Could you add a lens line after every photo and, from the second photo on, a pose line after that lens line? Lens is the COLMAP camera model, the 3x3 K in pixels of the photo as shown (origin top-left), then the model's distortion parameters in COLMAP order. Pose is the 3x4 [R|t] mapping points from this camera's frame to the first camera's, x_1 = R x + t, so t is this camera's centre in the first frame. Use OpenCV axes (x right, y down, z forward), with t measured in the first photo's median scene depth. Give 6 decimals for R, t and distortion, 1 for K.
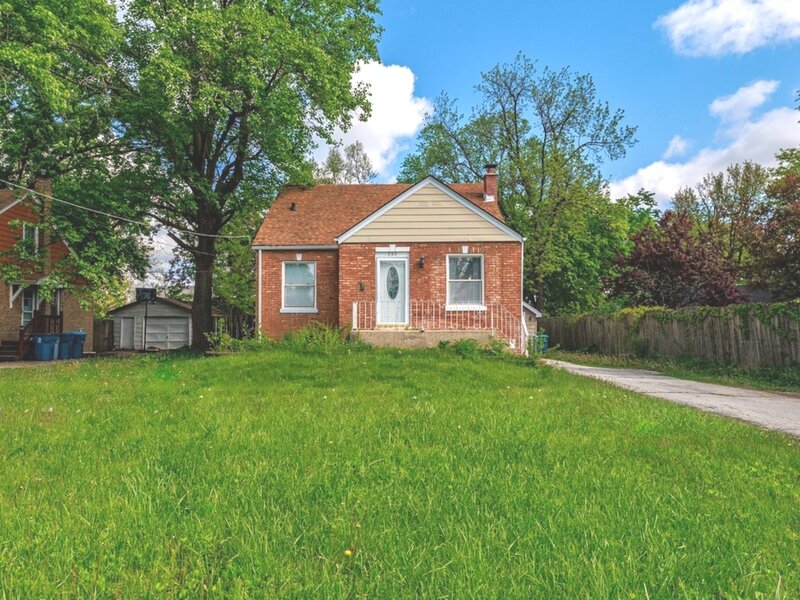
lens RADIAL K [[350.1, 0, 400.2], [0, 350.1, 293.9], [0, 0, 1]] dist [-0.000741, -0.000096]
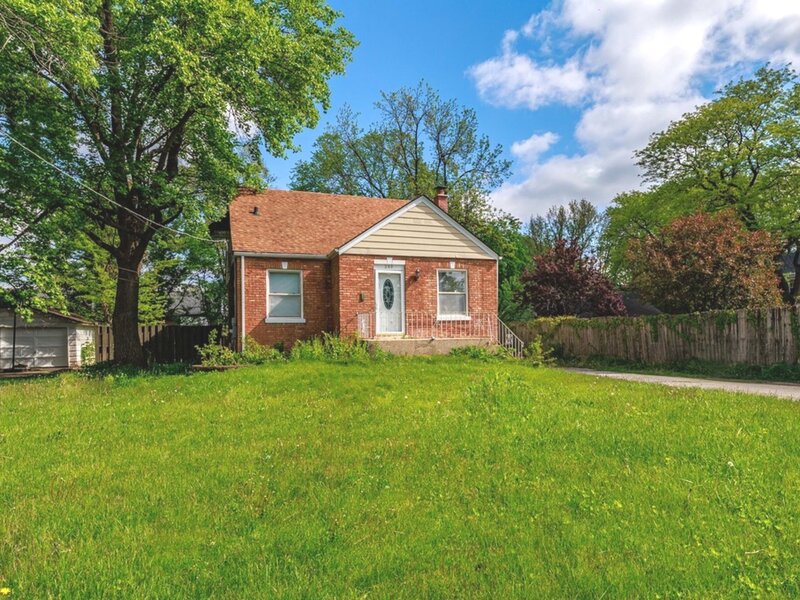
lens RADIAL K [[343.5, 0, 400.0], [0, 343.5, 300.0], [0, 0, 1]] dist [0.000346, 0.000016]
pose [[0.963229, 0.013006, 0.268367, -0.266934], [-0.010838, 0.999896, -0.009557, -0.004371], [-0.268463, 0.006296, 0.963269, -0.002204]]
